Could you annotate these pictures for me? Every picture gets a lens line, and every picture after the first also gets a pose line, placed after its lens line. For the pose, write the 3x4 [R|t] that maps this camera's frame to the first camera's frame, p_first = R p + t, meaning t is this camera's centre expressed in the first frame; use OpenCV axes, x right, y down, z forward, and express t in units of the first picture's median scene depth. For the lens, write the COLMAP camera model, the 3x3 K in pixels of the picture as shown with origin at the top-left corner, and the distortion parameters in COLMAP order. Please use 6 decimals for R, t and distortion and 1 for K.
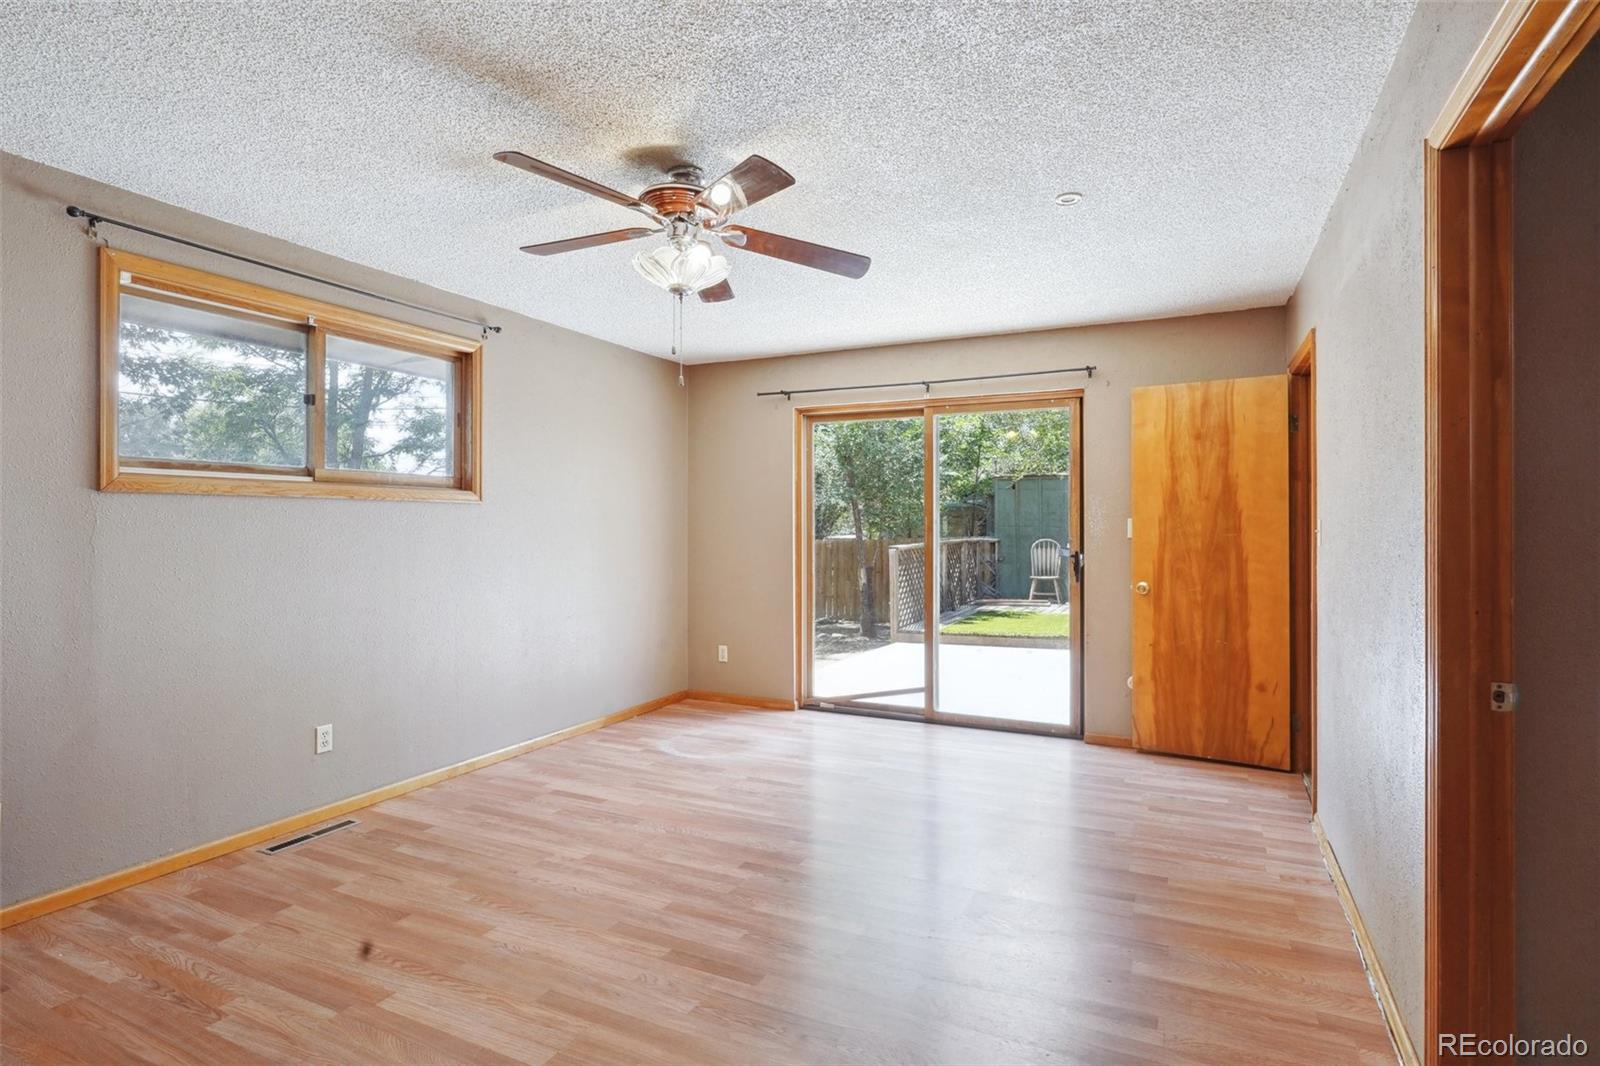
lens RADIAL K [[800.9, 0, 794.8], [0, 800.9, 497.4], [0, 0, 1]] dist [-0.029260, 0.012565]
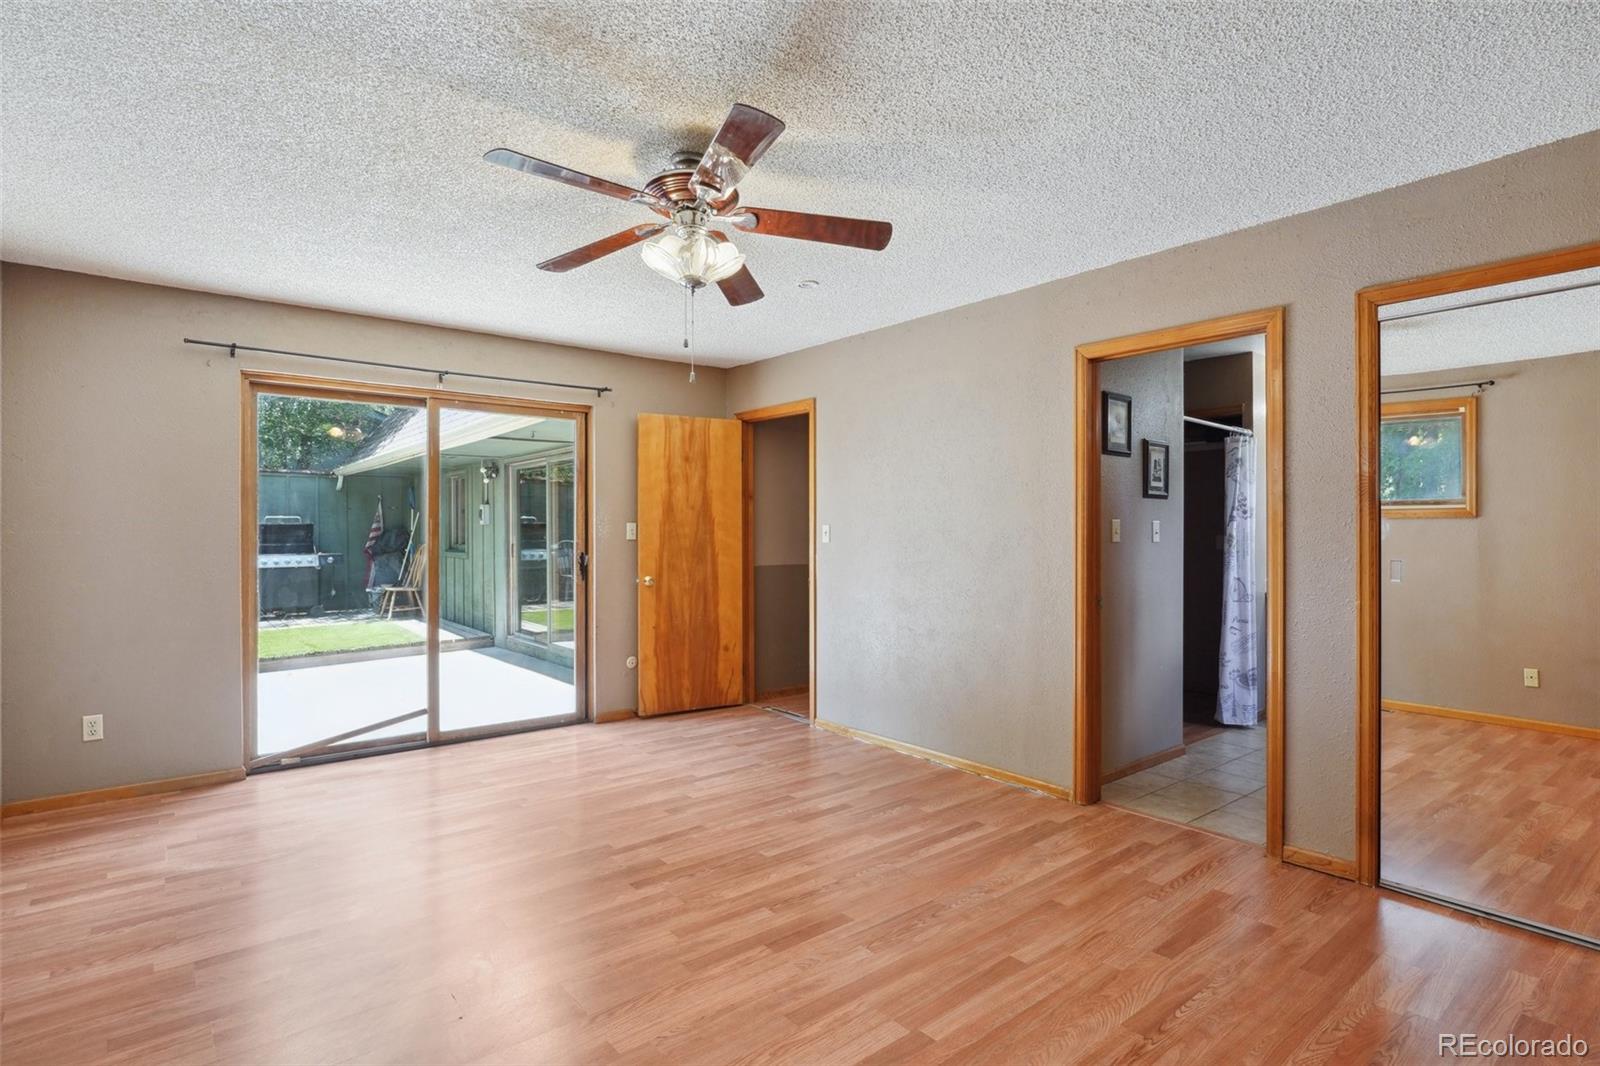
lens RADIAL K [[809.6, 0, 793.5], [0, 809.6, 519.1], [0, 0, 1]] dist [-0.014047, -0.000080]
pose [[0.426450, 0.010003, 0.904456, -0.629589], [-0.031036, 0.999512, 0.003579, 0.009889], [-0.903979, -0.029597, 0.426552, 0.314128]]
